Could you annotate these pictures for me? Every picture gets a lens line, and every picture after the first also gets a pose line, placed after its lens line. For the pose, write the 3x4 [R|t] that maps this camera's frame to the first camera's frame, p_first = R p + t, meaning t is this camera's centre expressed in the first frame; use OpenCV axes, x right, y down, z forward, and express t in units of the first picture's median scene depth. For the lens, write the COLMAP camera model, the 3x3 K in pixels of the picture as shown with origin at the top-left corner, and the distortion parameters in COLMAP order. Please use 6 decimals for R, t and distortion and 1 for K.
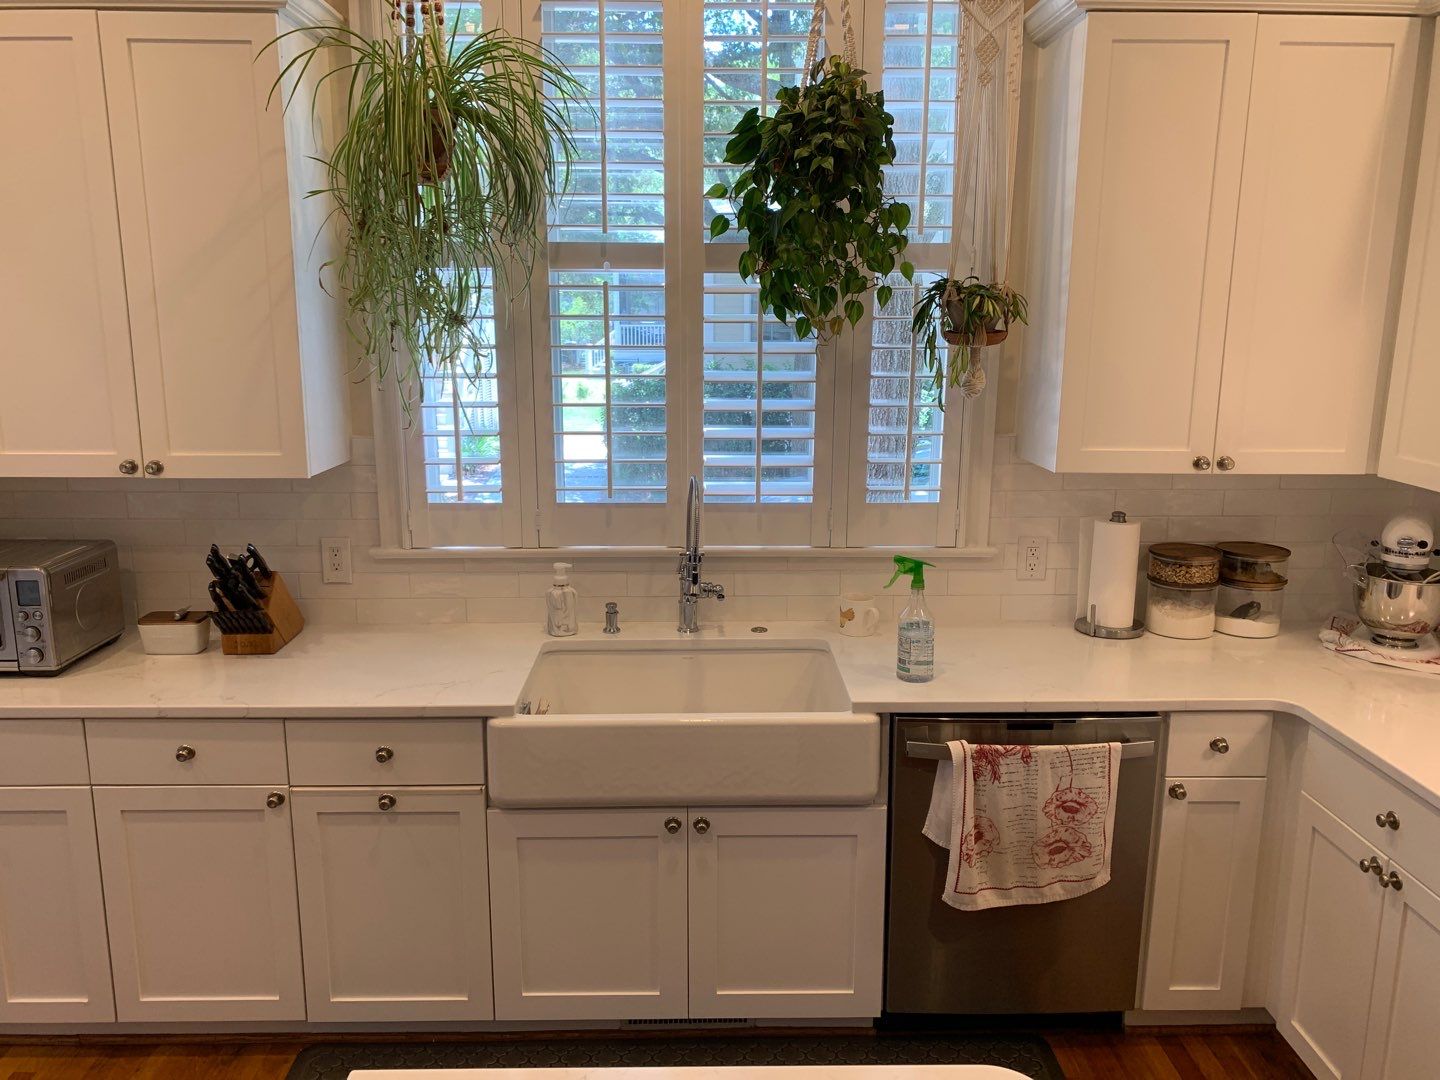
lens RADIAL K [[1097.0, 0, 720.0], [0, 1097.0, 540.0], [0, 0, 1]] dist [0.007322, 0.000631]
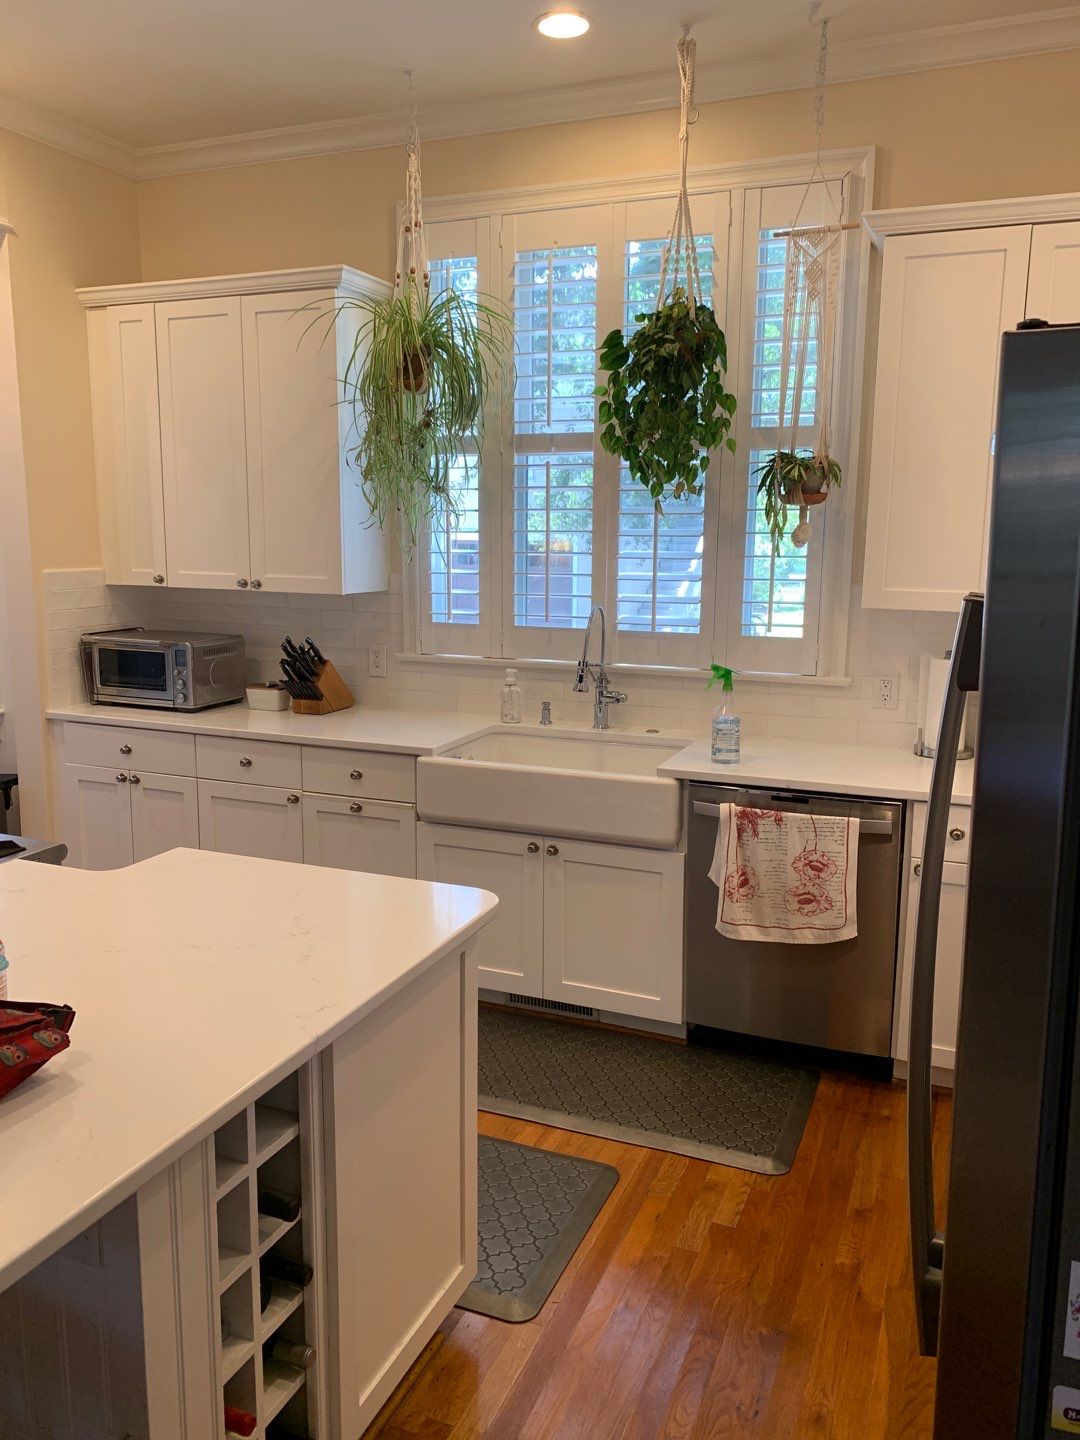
lens RADIAL K [[1122.0, 0, 552.5], [0, 1122.0, 722.9], [0, 0, 1]] dist [0.180631, -0.495422]
pose [[0.916387, 0.071738, -0.393813, 0.527261], [-0.086923, 0.995997, -0.020833, 0.129859], [0.390742, 0.053323, 0.918955, -0.306288]]
